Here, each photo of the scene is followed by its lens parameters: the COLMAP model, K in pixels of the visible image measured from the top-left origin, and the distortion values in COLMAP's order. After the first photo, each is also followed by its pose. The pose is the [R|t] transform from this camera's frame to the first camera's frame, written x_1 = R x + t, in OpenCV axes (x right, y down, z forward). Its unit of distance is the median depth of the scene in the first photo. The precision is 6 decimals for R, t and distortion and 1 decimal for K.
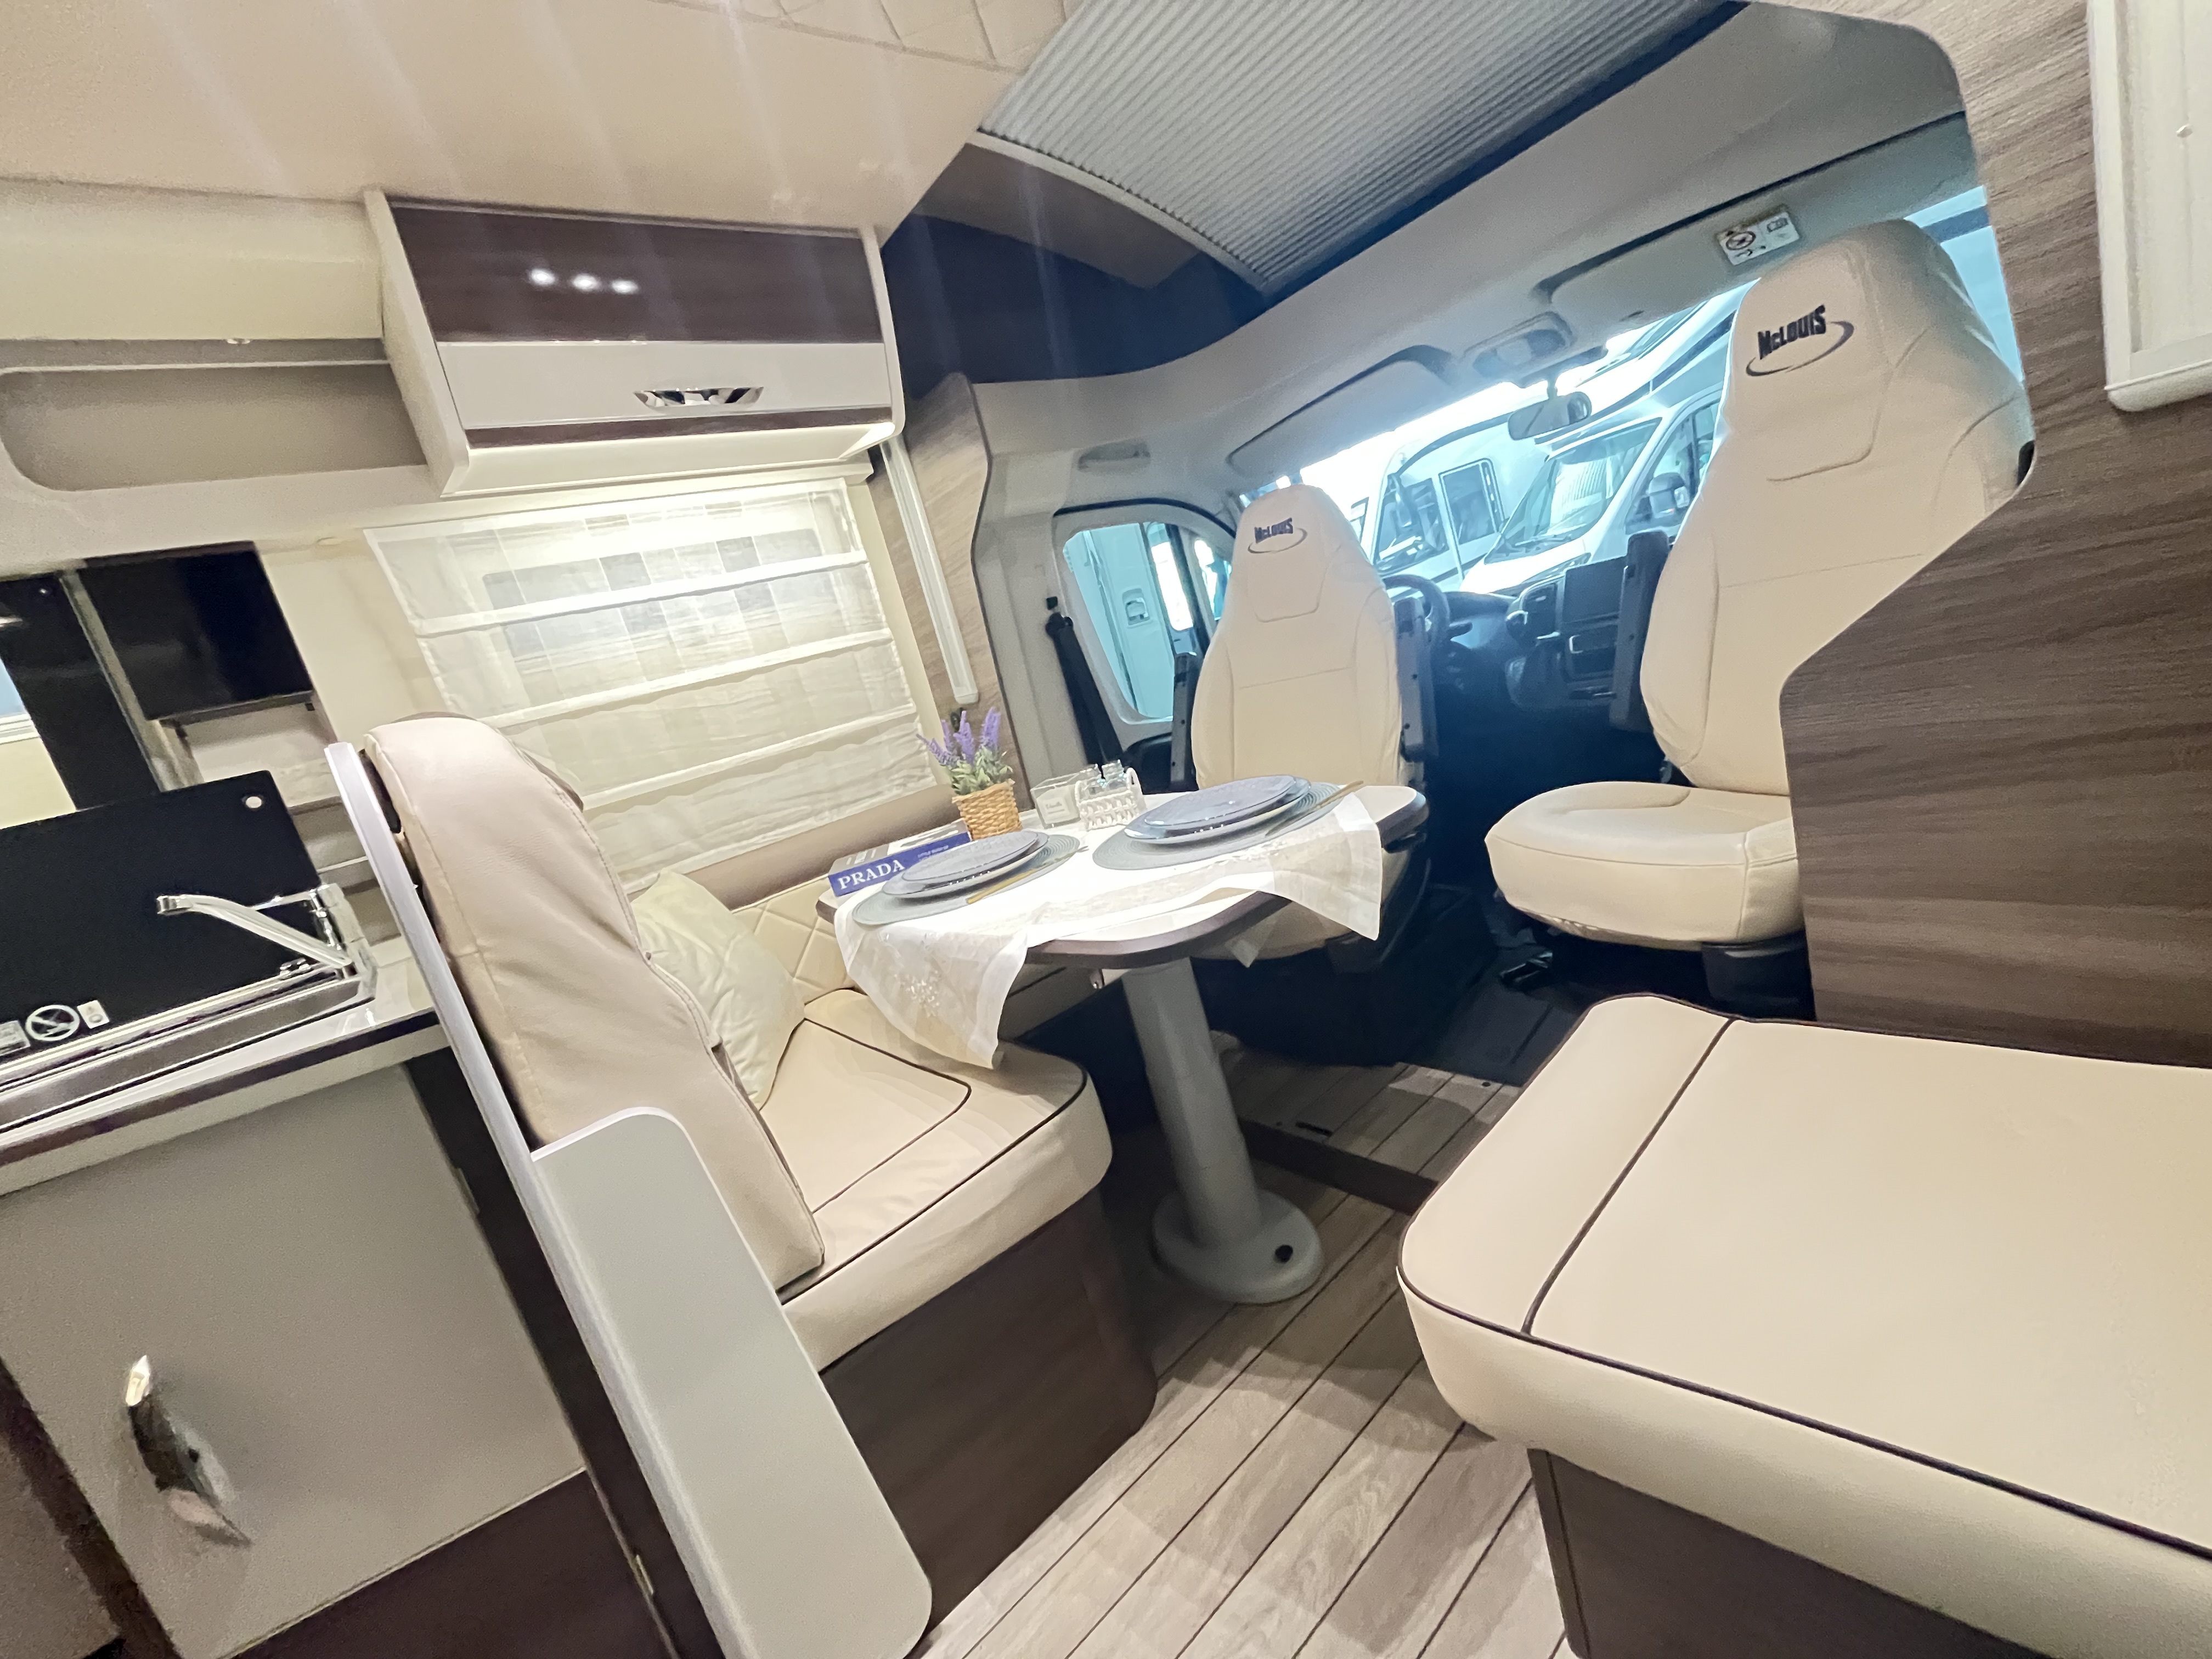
lens RADIAL K [[899.1, 0, 1098.7], [0, 899.1, 831.4], [0, 0, 1]] dist [-0.002384, -0.000687]
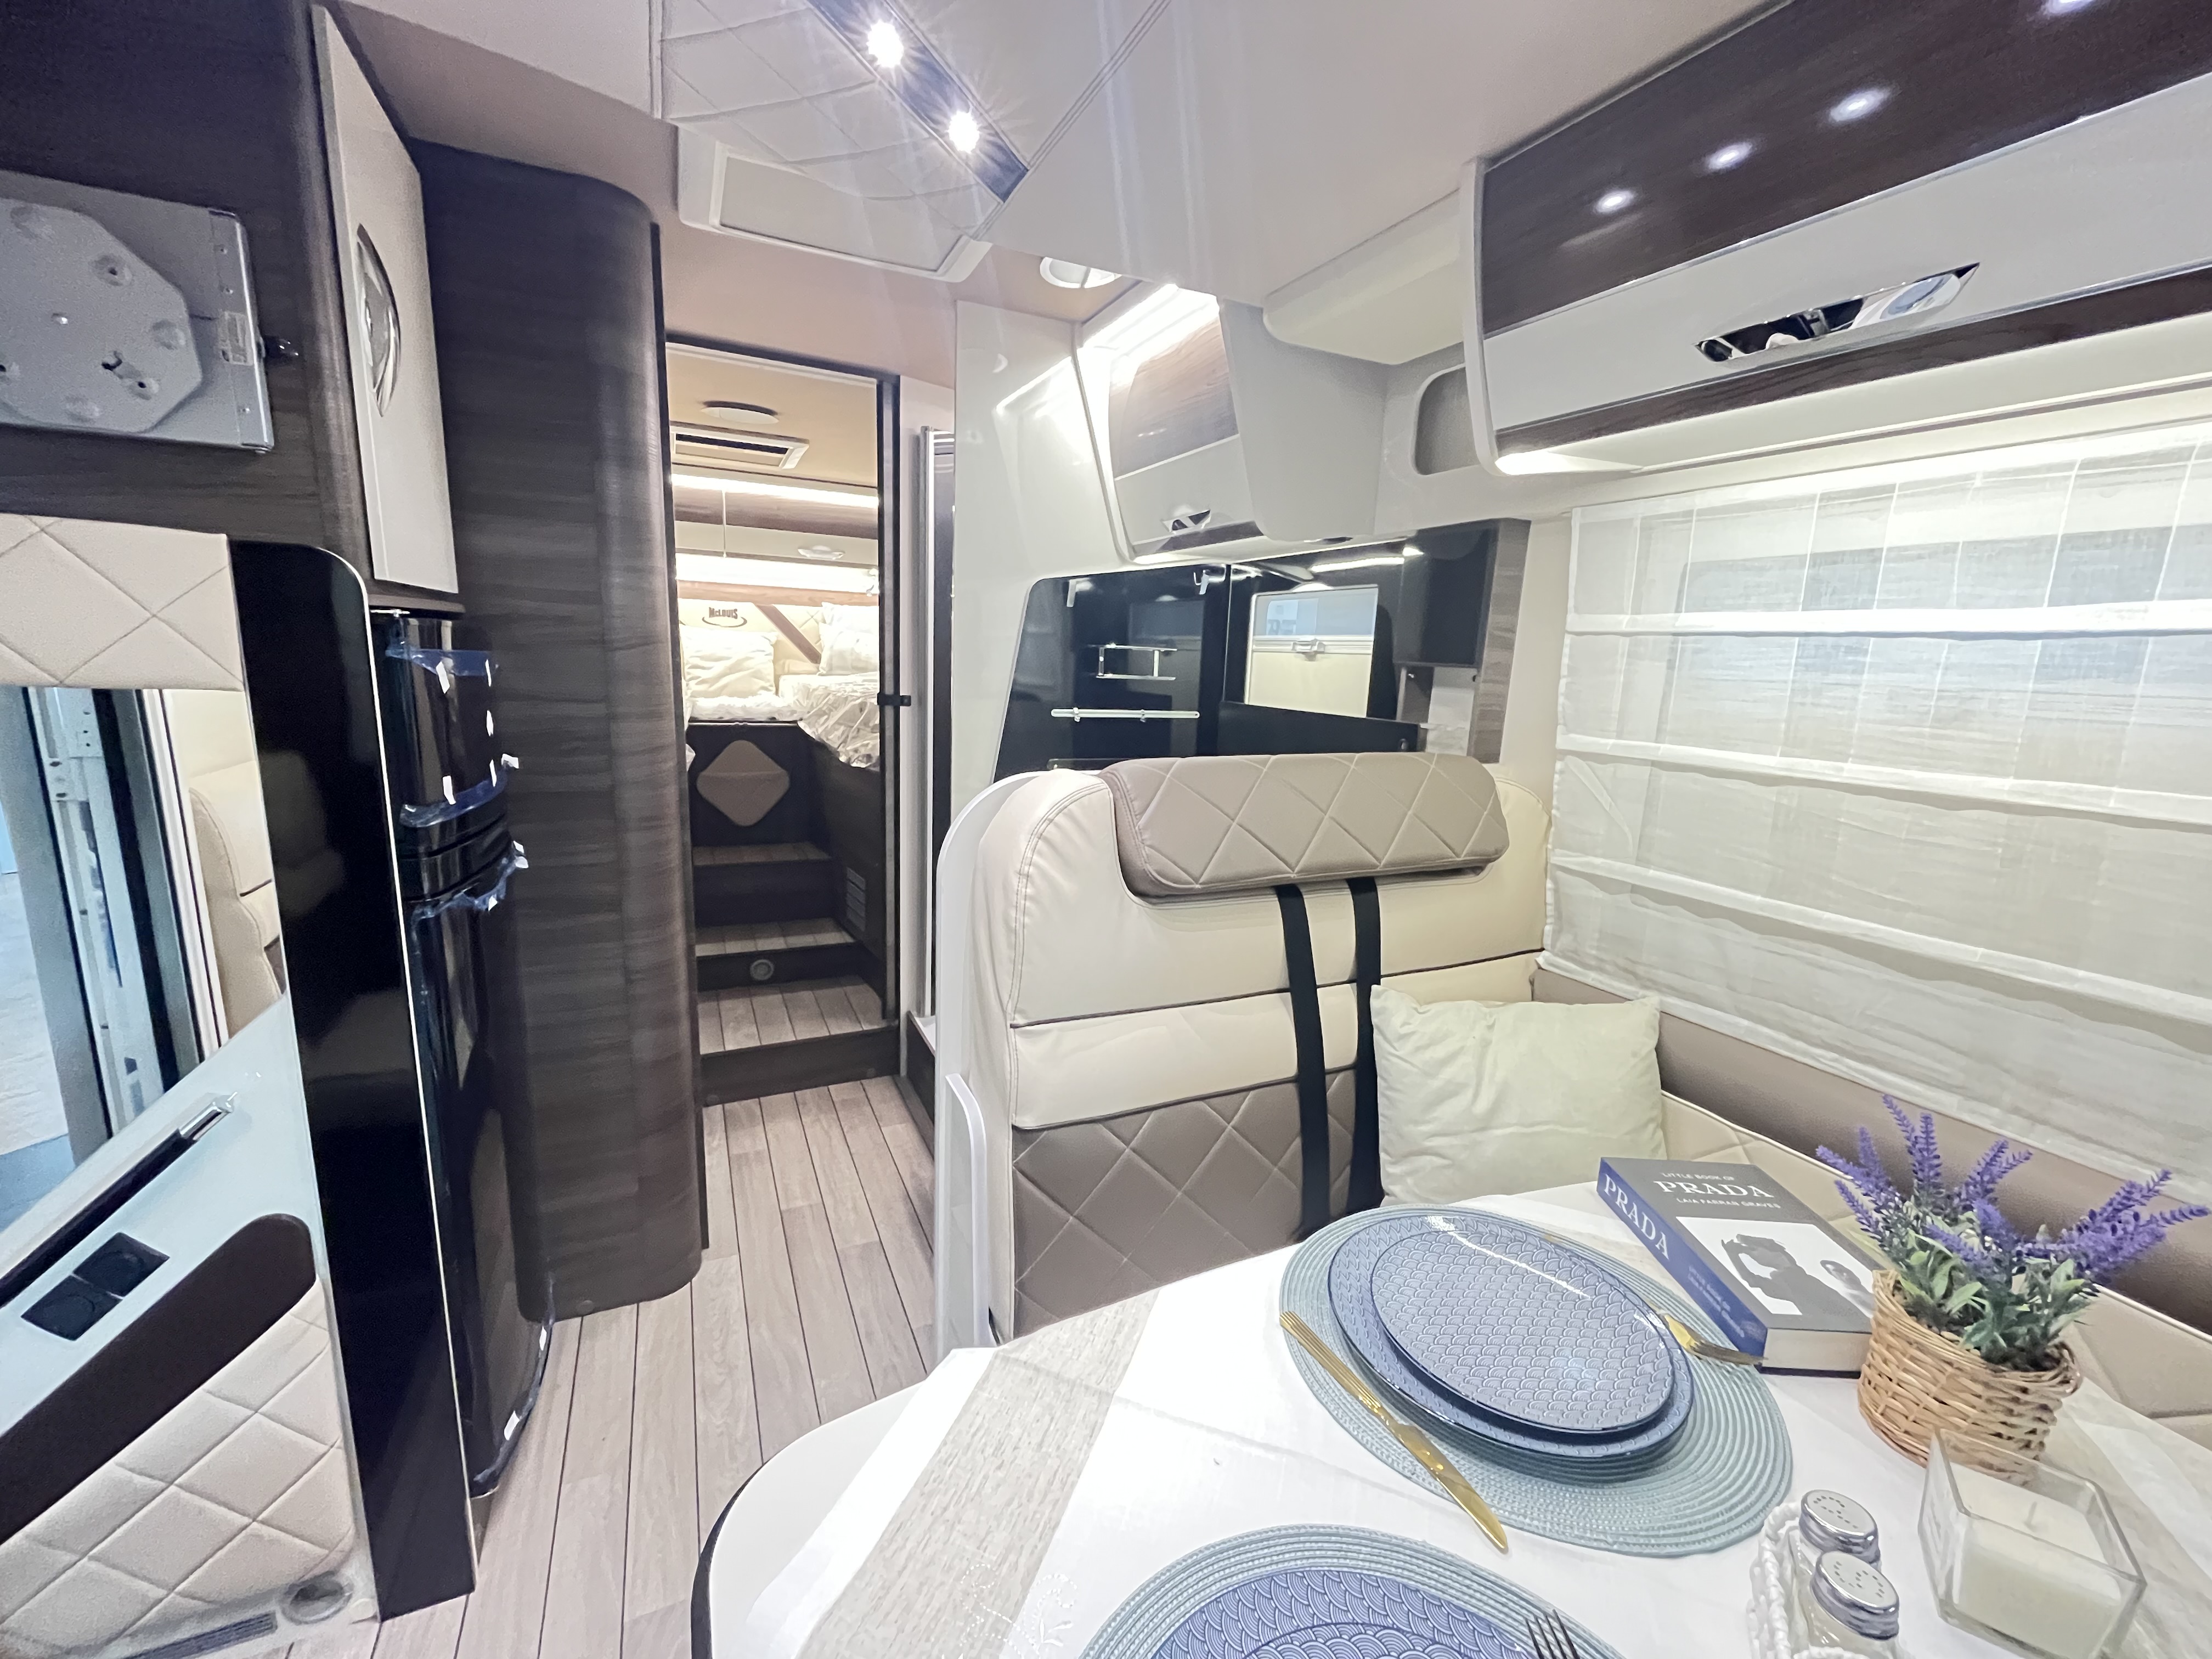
lens RADIAL K [[899.1, 0, 1100.8], [0, 899.1, 833.1], [0, 0, 1]] dist [-0.002384, -0.000687]
pose [[-0.245241, 0.430716, -0.868528, 0.232066], [-0.164323, 0.864455, 0.475095, -0.399683], [0.955434, 0.259232, -0.141223, 0.742452]]
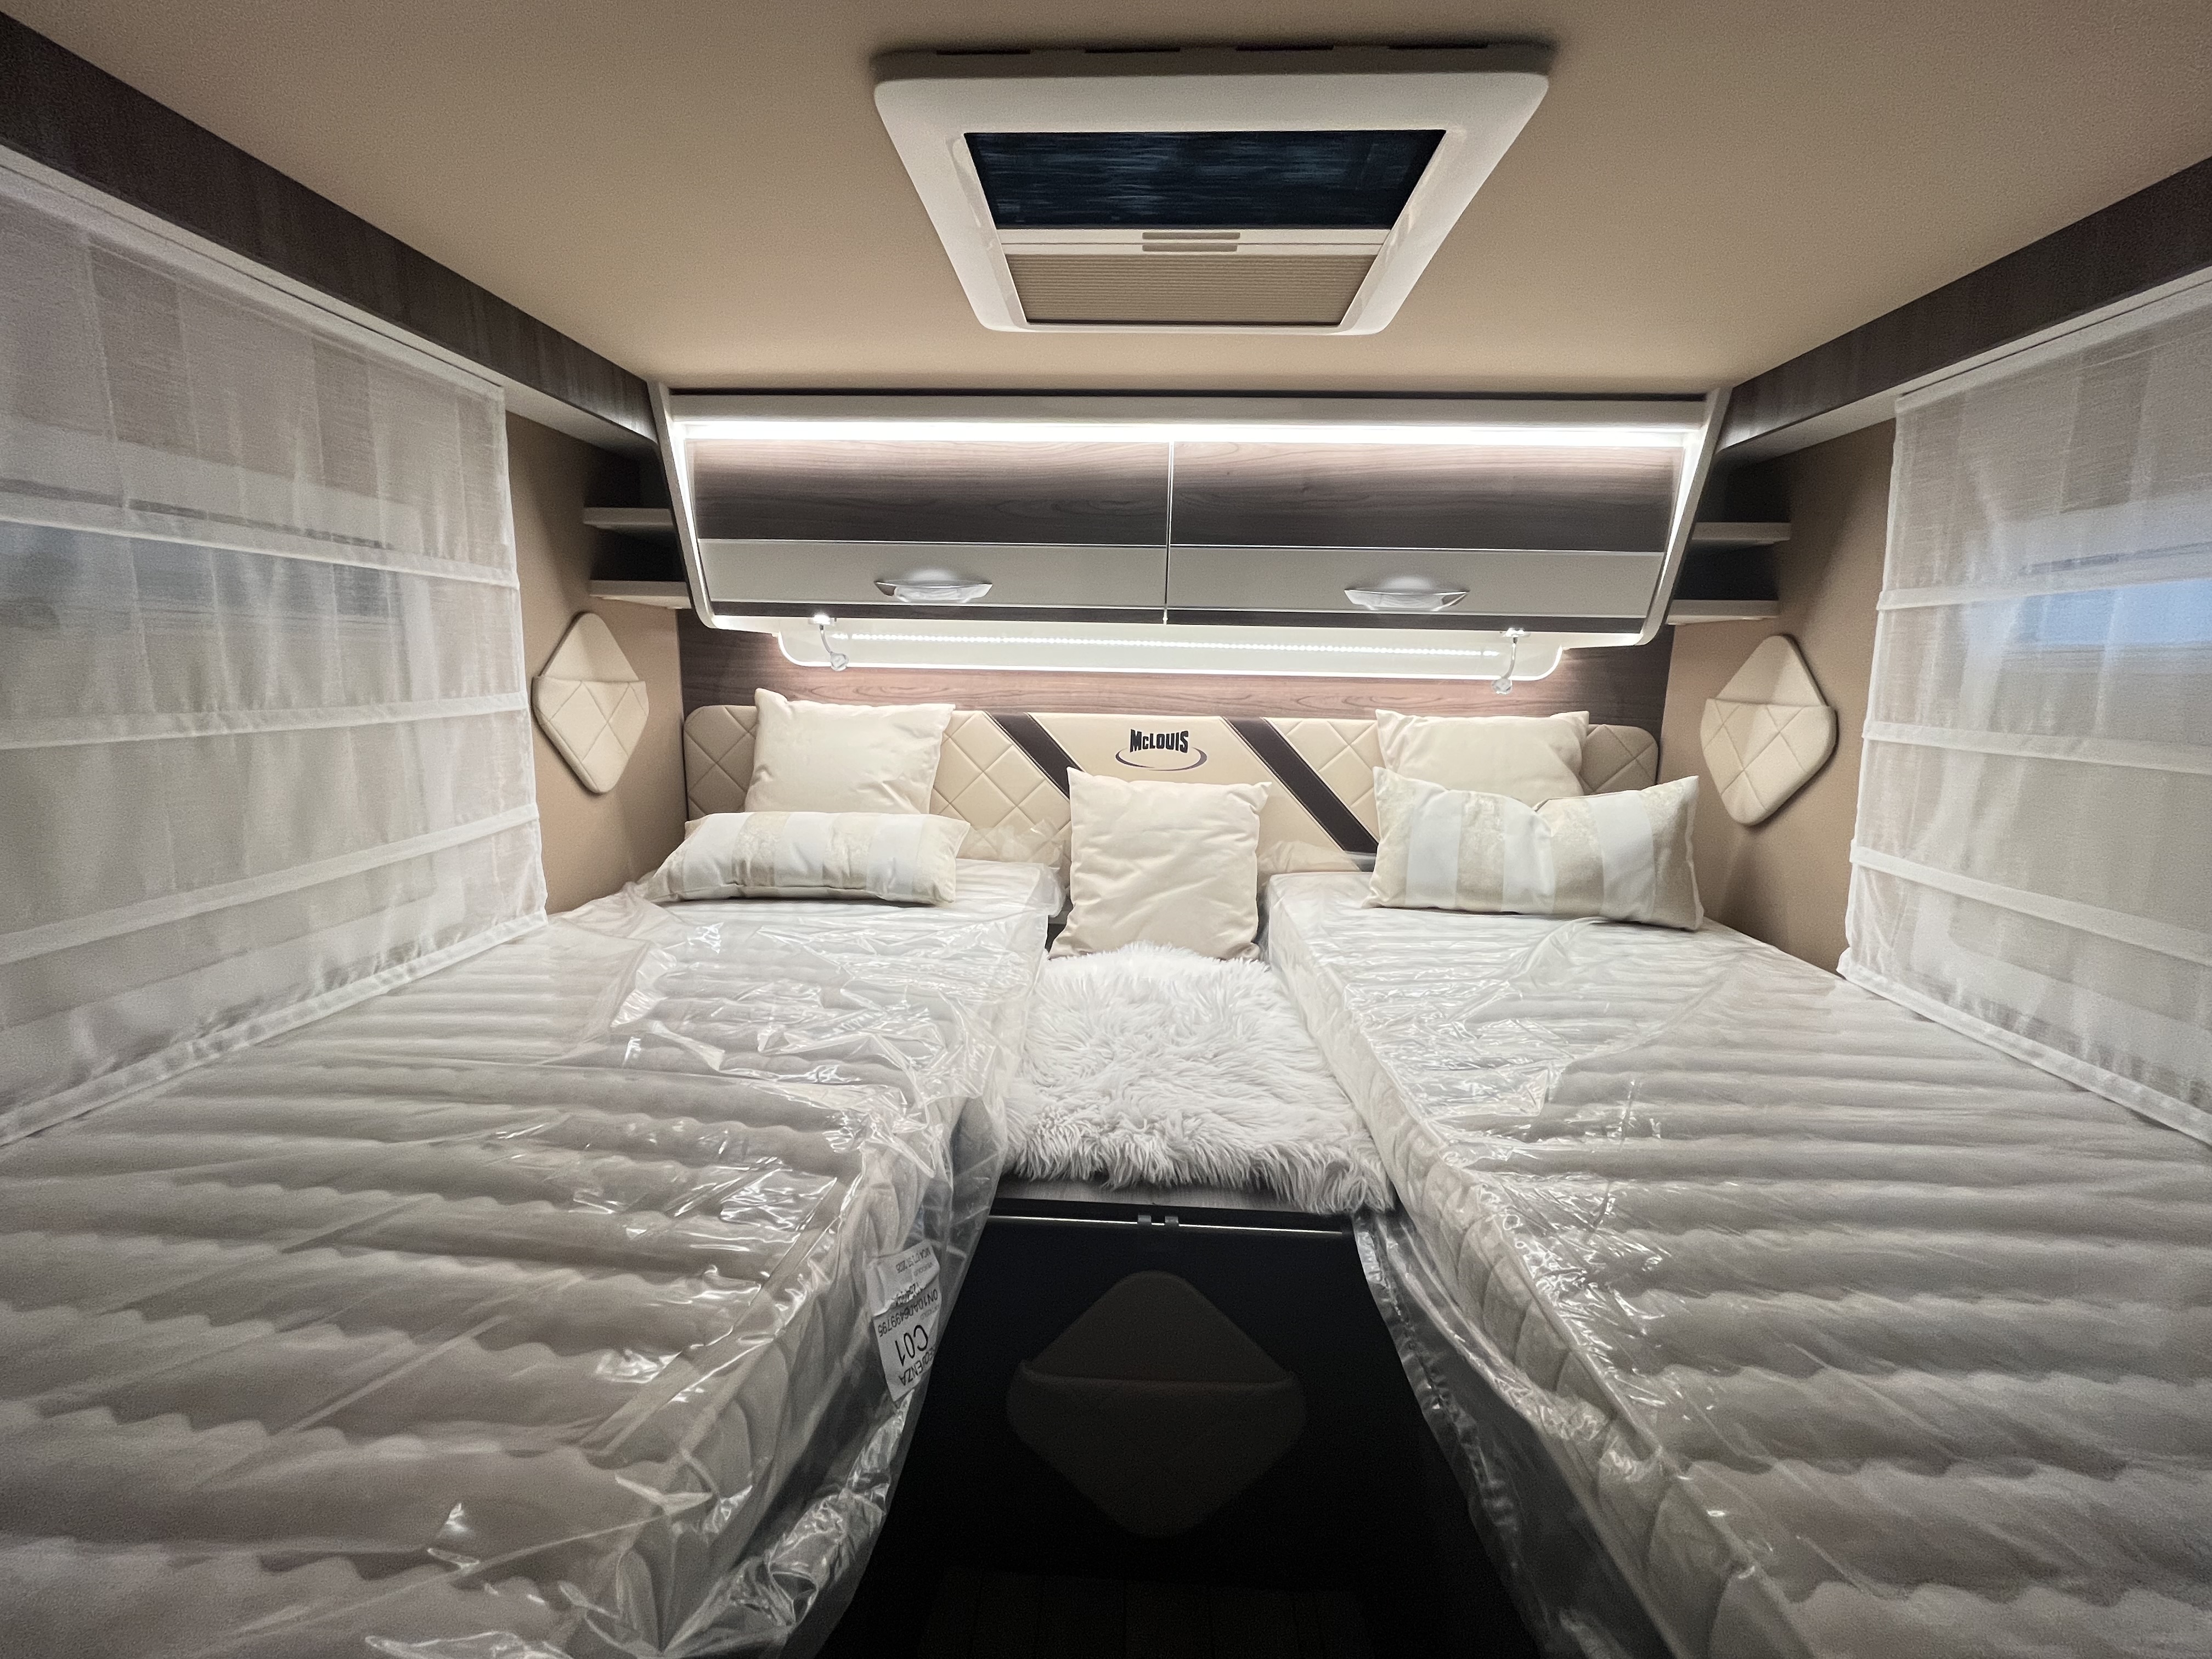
lens RADIAL K [[899.1, 0, 1106.6], [0, 899.1, 841.7], [0, 0, 1]] dist [-0.002384, -0.000687]
pose [[-0.642028, 0.387949, -0.661283, -1.372655], [0.012117, 0.867554, 0.497196, 0.053282], [0.766586, 0.311201, -0.561694, -0.325977]]
